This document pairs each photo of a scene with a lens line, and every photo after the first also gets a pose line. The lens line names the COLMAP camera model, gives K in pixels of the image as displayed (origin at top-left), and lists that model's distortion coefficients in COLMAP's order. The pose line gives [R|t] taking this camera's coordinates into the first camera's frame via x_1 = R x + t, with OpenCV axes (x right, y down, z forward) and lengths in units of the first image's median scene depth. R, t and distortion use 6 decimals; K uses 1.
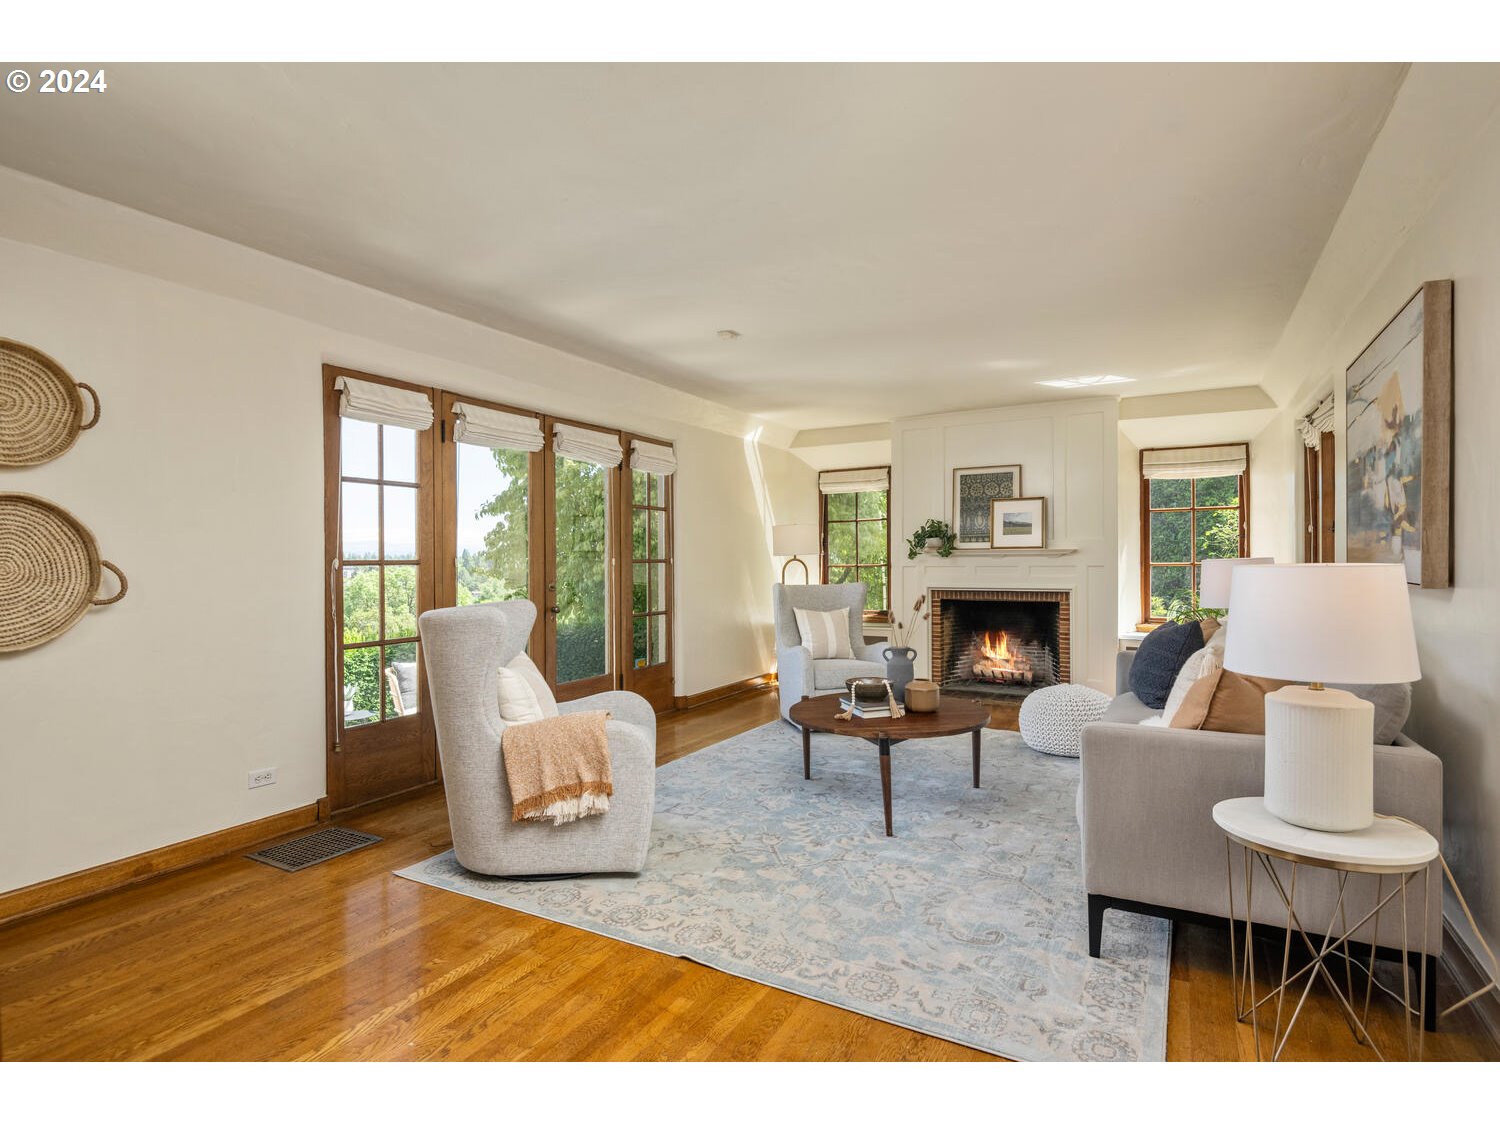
lens RADIAL K [[763.6, 0, 750.0], [0, 763.6, 562.5], [0, 0, 1]] dist [-0.002133, -0.000485]
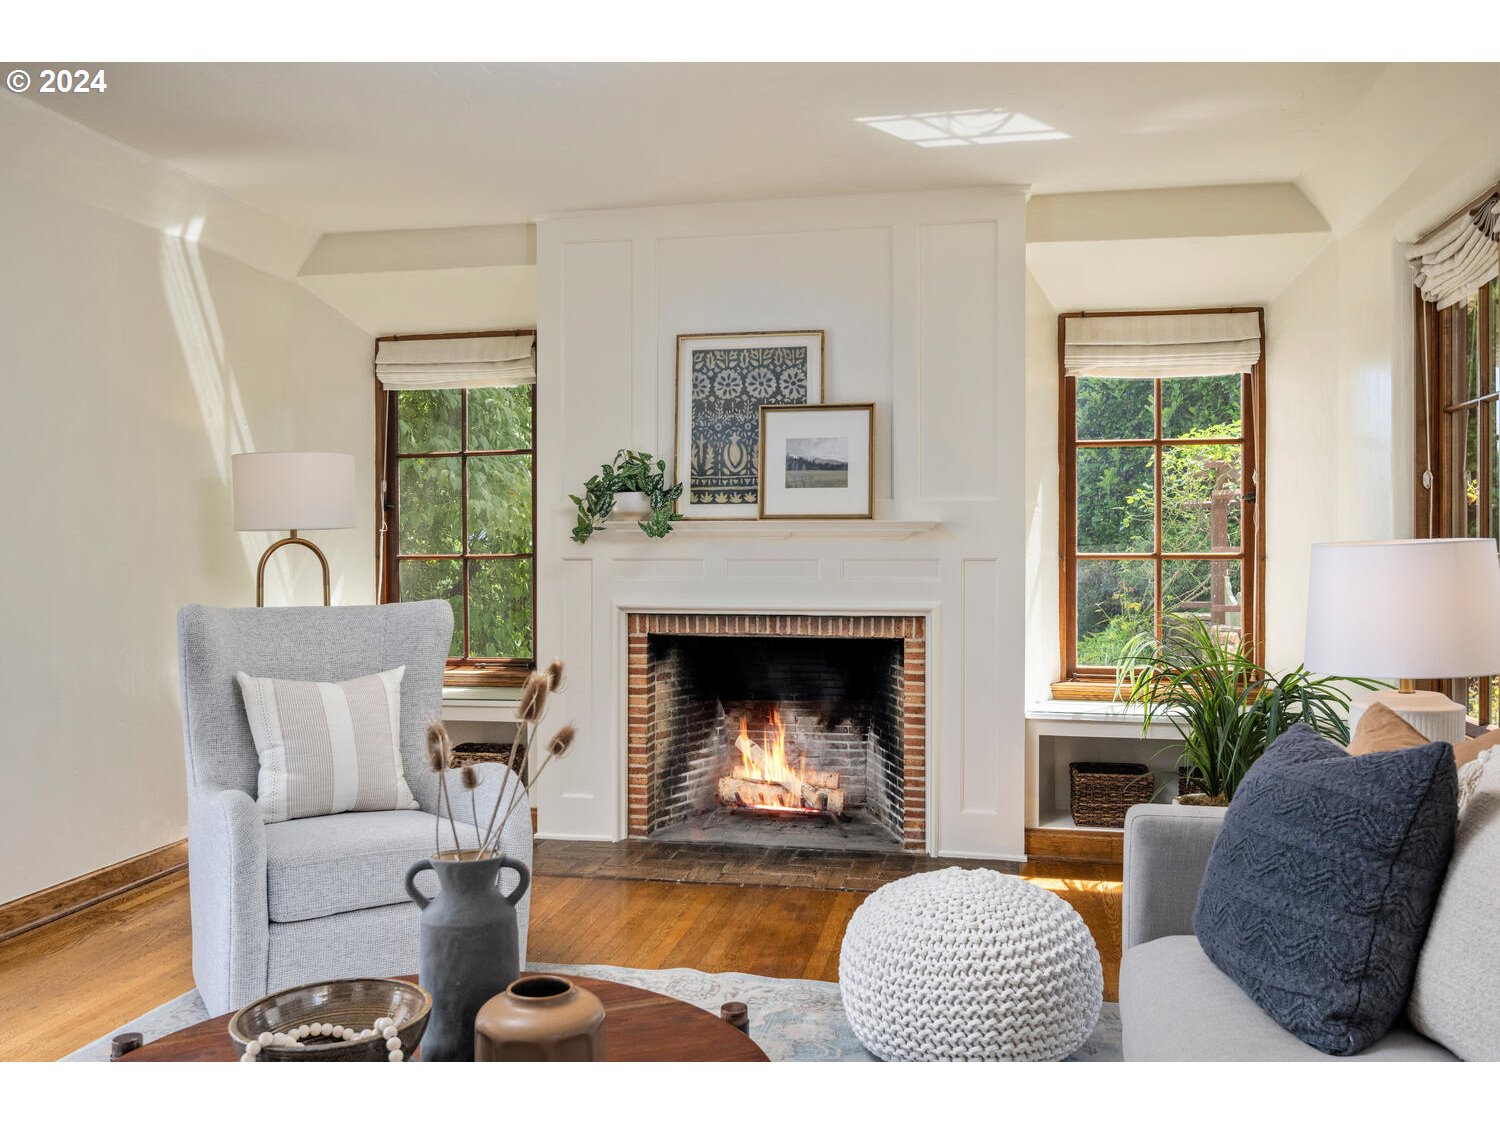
lens RADIAL K [[763.6, 0, 750.0], [0, 763.6, 562.5], [0, 0, 1]] dist [-0.002133, -0.000485]
pose [[0.944515, 0.001306, 0.328466, 0.166918], [-0.004268, 0.999956, 0.008295, 0.003240], [-0.328441, -0.009236, 0.944479, 0.588350]]
